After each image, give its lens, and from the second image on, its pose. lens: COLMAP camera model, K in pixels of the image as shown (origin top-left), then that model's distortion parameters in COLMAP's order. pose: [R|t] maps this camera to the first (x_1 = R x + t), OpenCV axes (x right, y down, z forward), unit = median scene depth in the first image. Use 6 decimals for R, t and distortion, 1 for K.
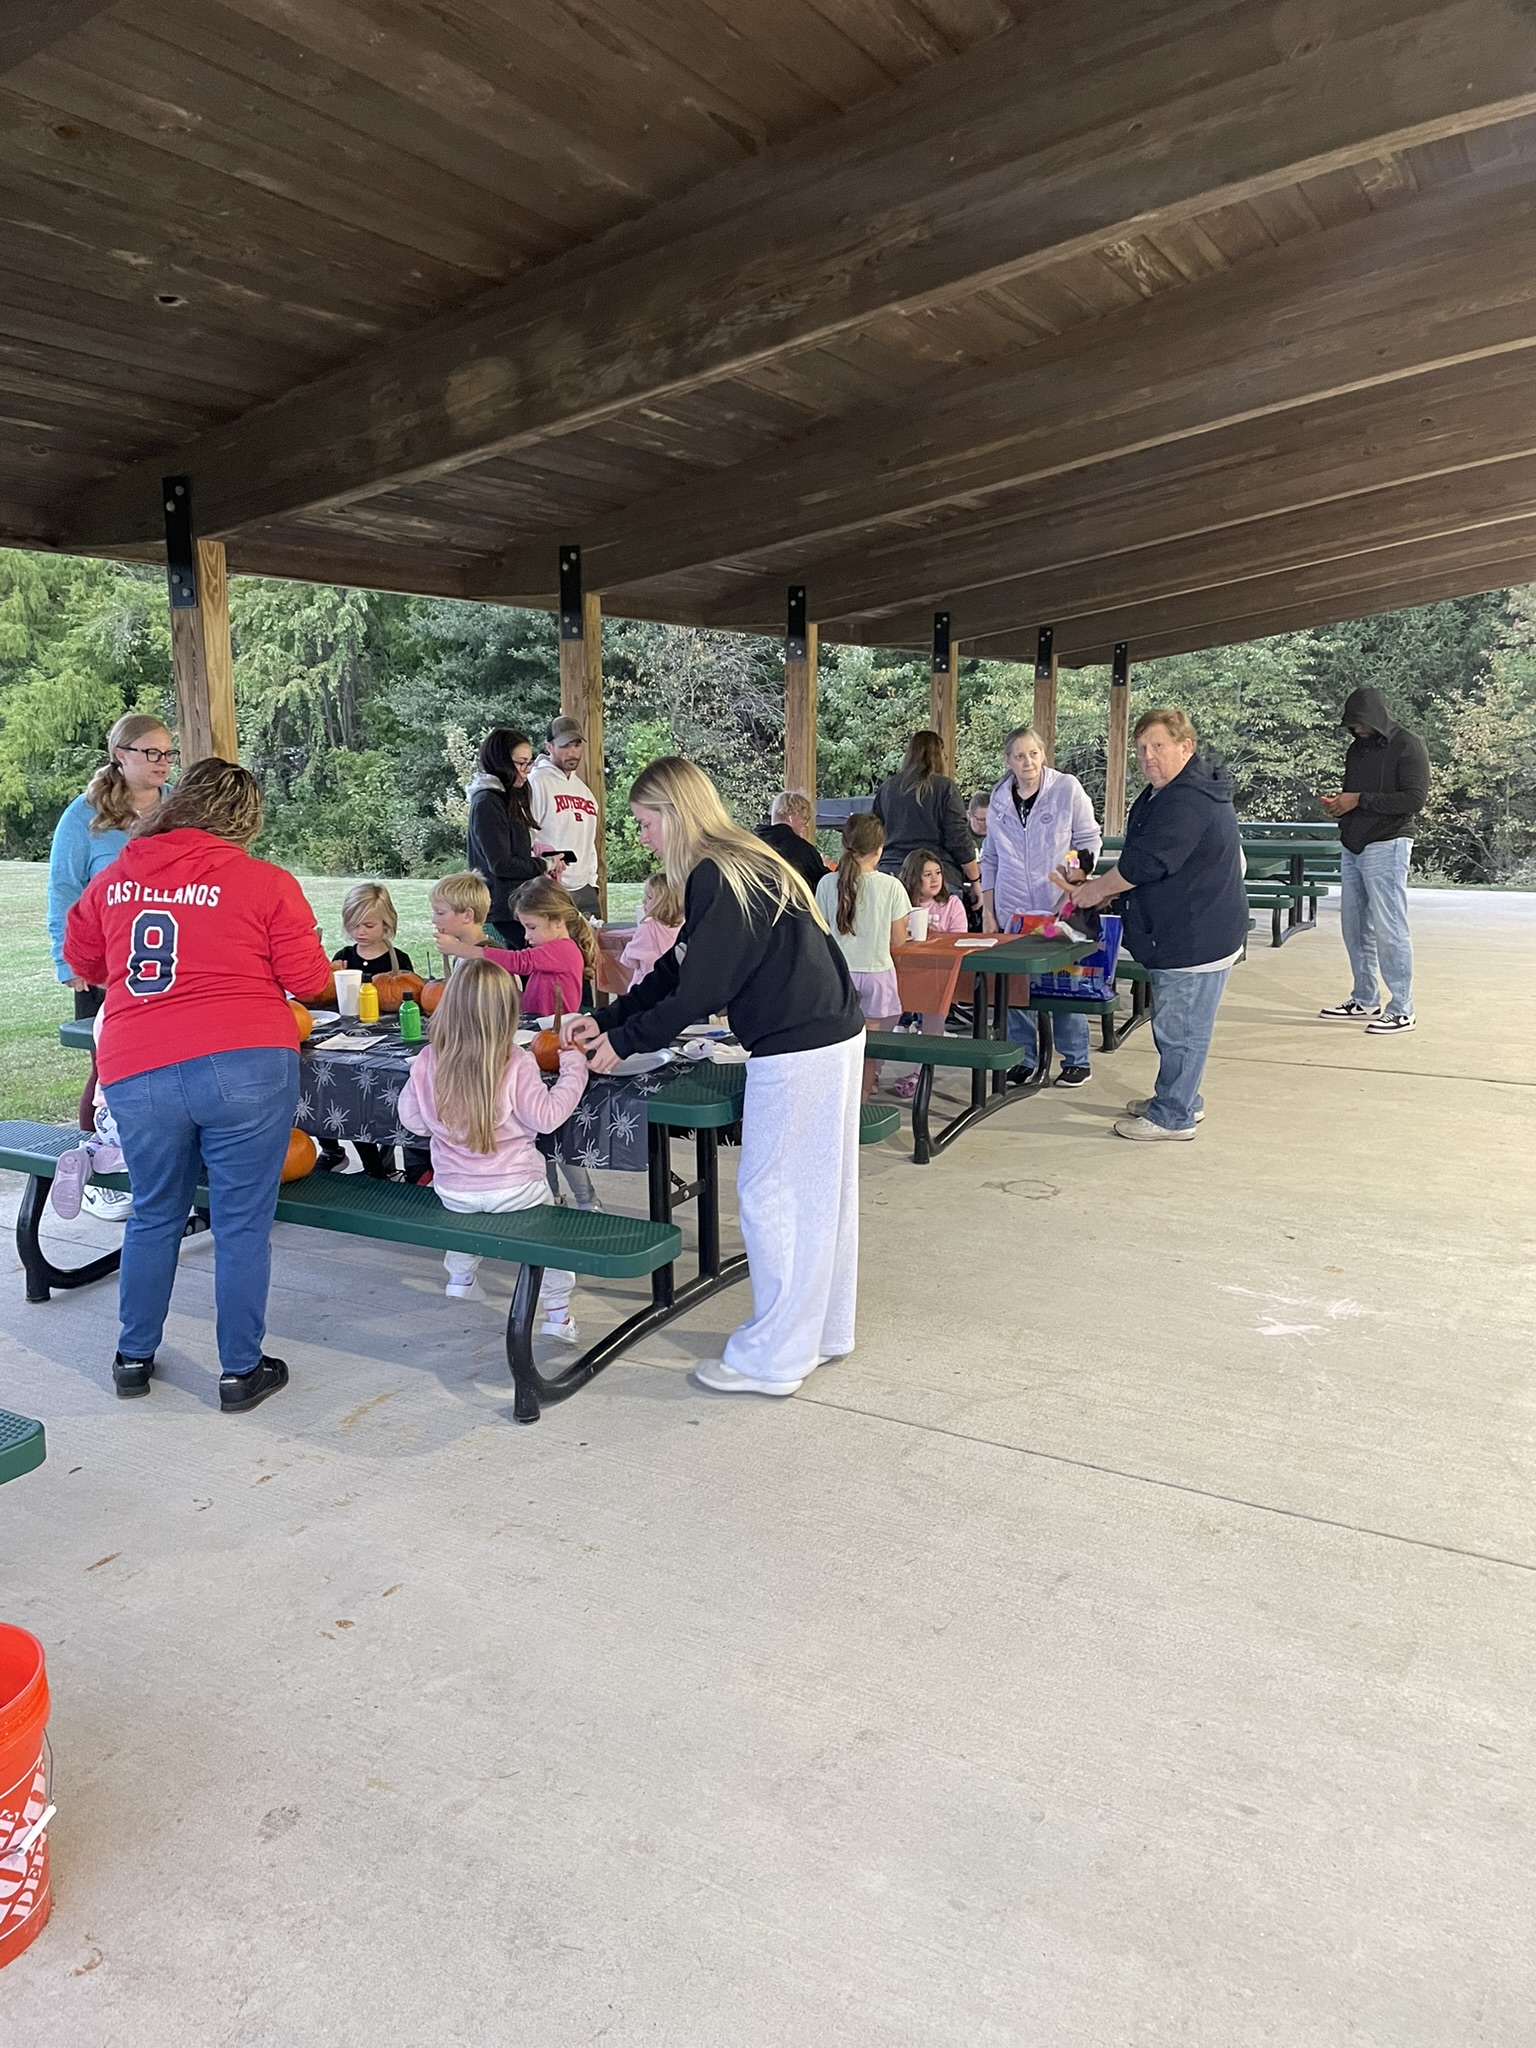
lens RADIAL K [[1544.0, 0, 768.0], [0, 1544.0, 1024.0], [0, 0, 1]] dist [0.103982, -0.140944]
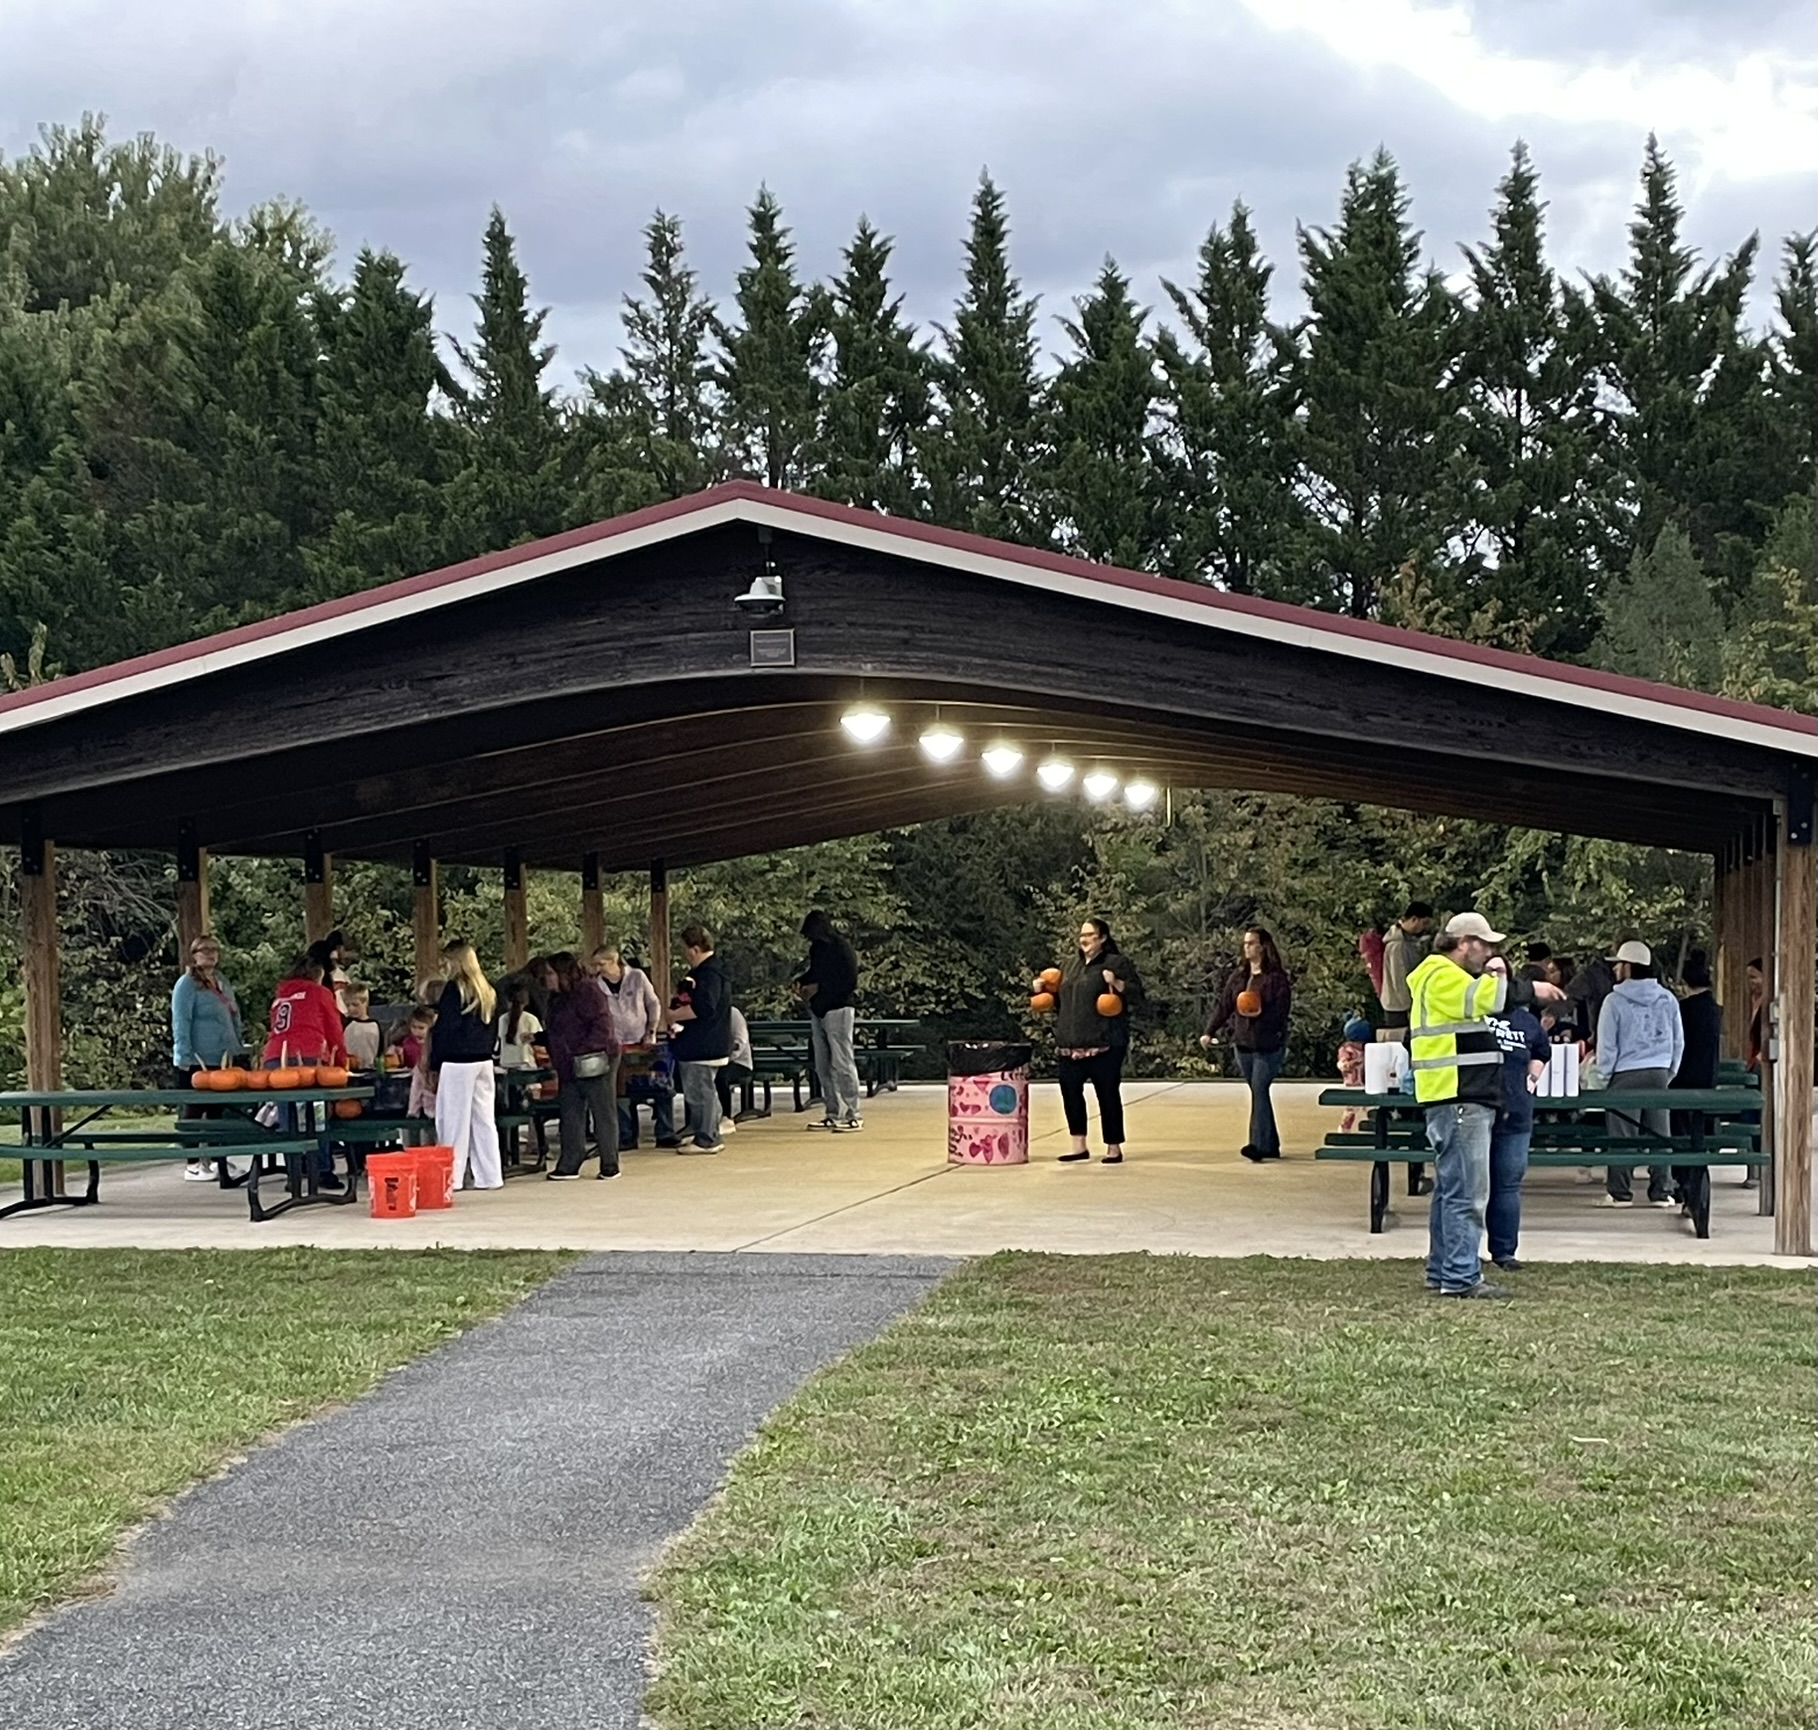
lens RADIAL K [[3012.7, 0, 909.0], [0, 3012.7, 865.0], [0, 0, 1]] dist [-0.003578, 0.005944]
pose [[0.953950, -0.004190, 0.299937, -0.075003], [0.065954, 0.978363, -0.196100, 0.058134], [-0.292626, 0.206851, 0.933586, -0.319559]]
